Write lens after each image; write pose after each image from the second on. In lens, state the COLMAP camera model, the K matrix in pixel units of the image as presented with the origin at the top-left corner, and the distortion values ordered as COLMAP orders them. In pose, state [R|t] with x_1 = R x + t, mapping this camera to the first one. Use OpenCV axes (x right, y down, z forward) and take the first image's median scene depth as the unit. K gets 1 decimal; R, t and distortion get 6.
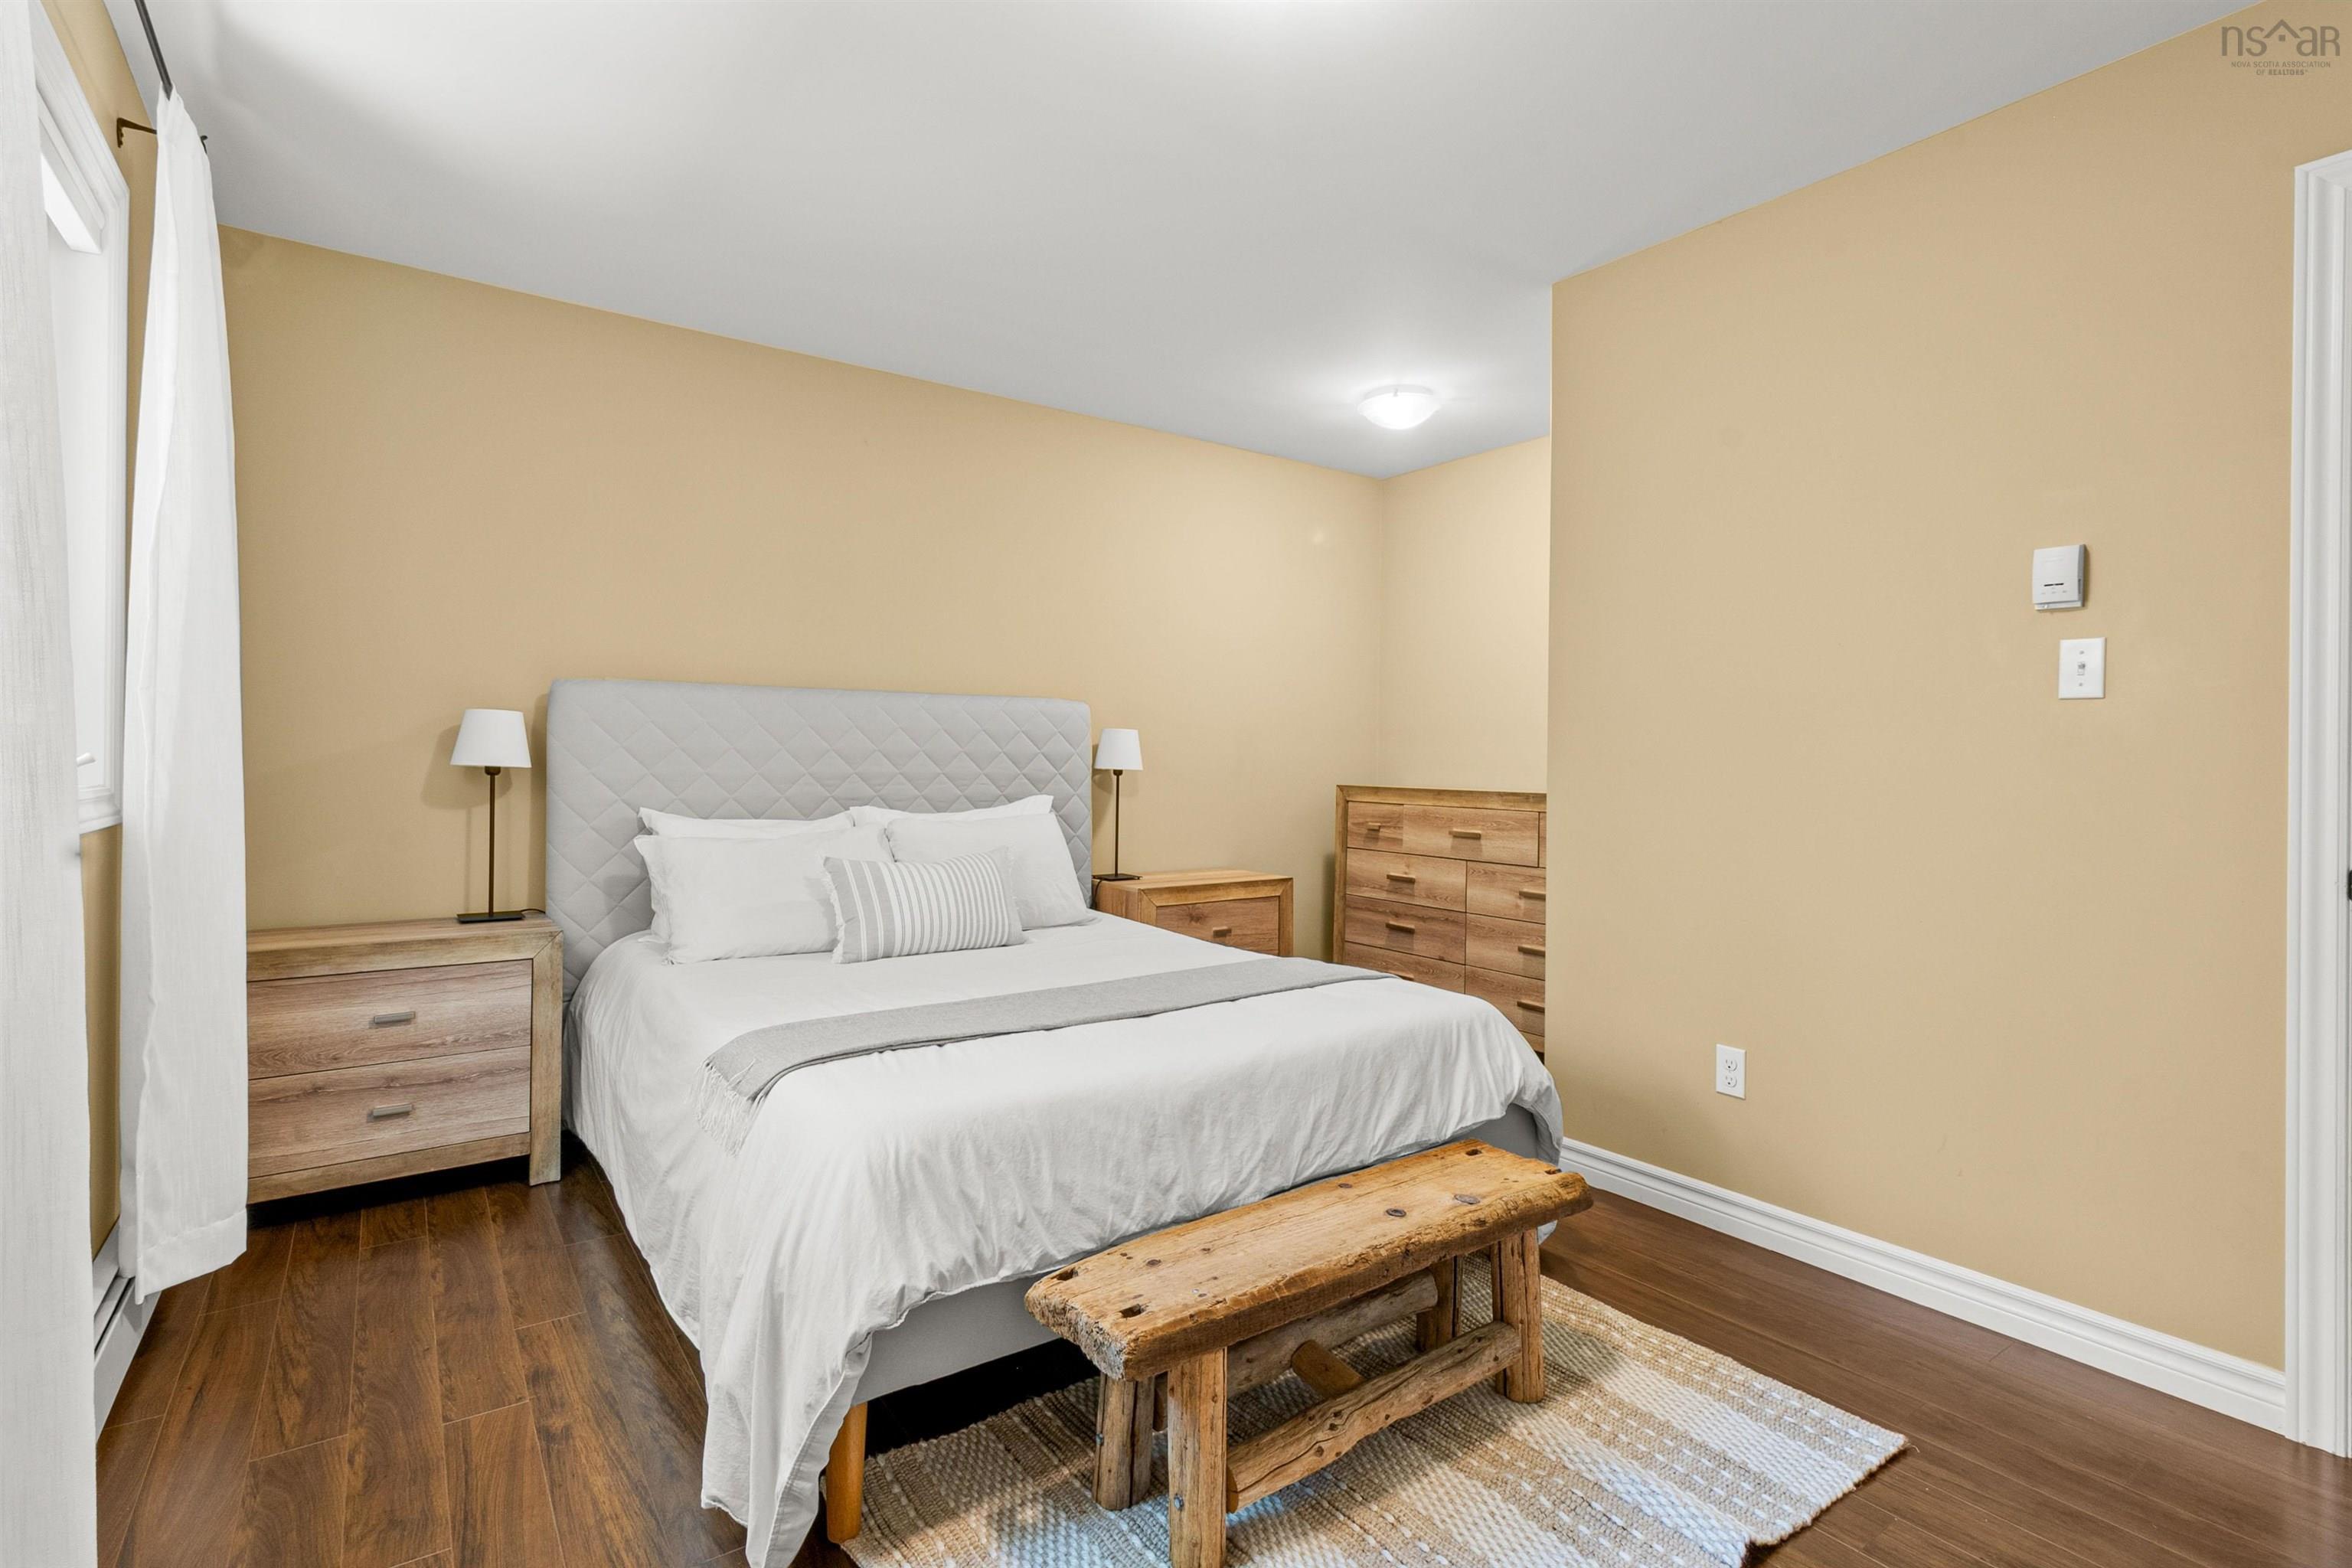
lens RADIAL K [[1105.7, 0, 1187.5], [0, 1105.7, 767.4], [0, 0, 1]] dist [-0.001241, 0.000044]
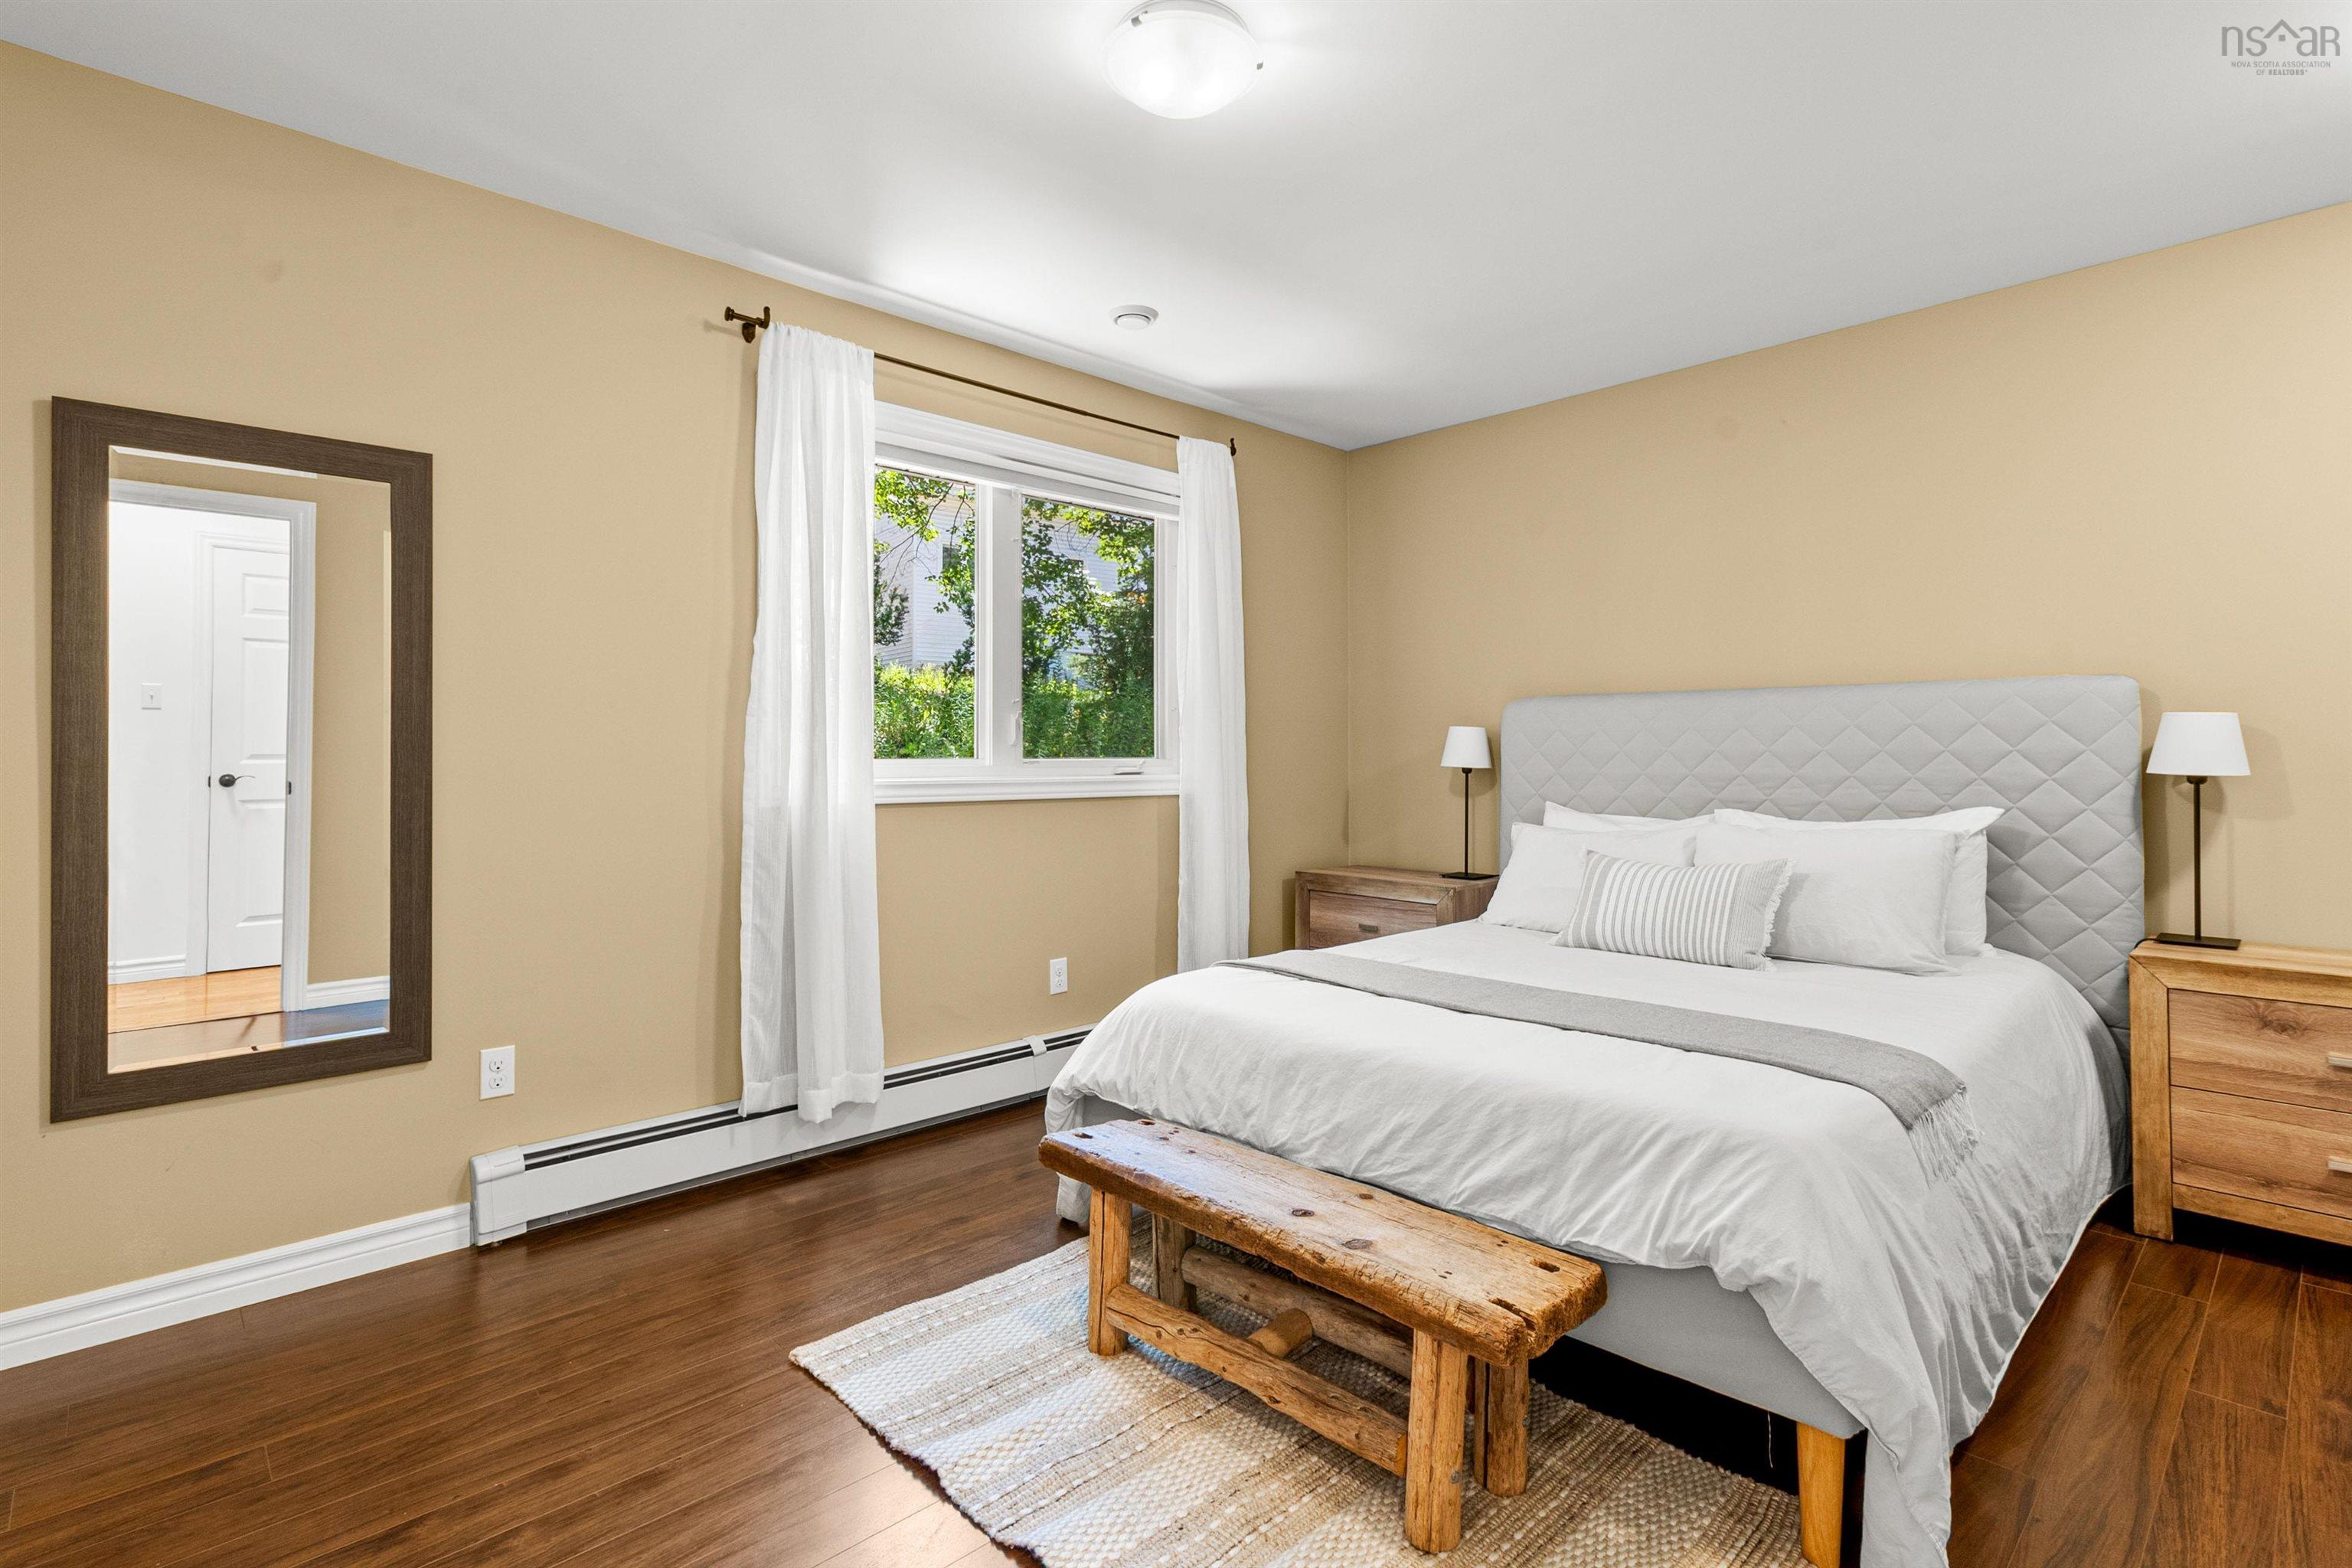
lens RADIAL K [[1105.7, 0, 1182.0], [0, 1105.7, 765.6], [0, 0, 1]] dist [-0.001241, 0.000044]
pose [[0.141139, -0.001669, -0.989988, 0.943680], [-0.006319, 0.999977, -0.002586, 0.003534], [0.989970, 0.006621, 0.141125, 0.612118]]
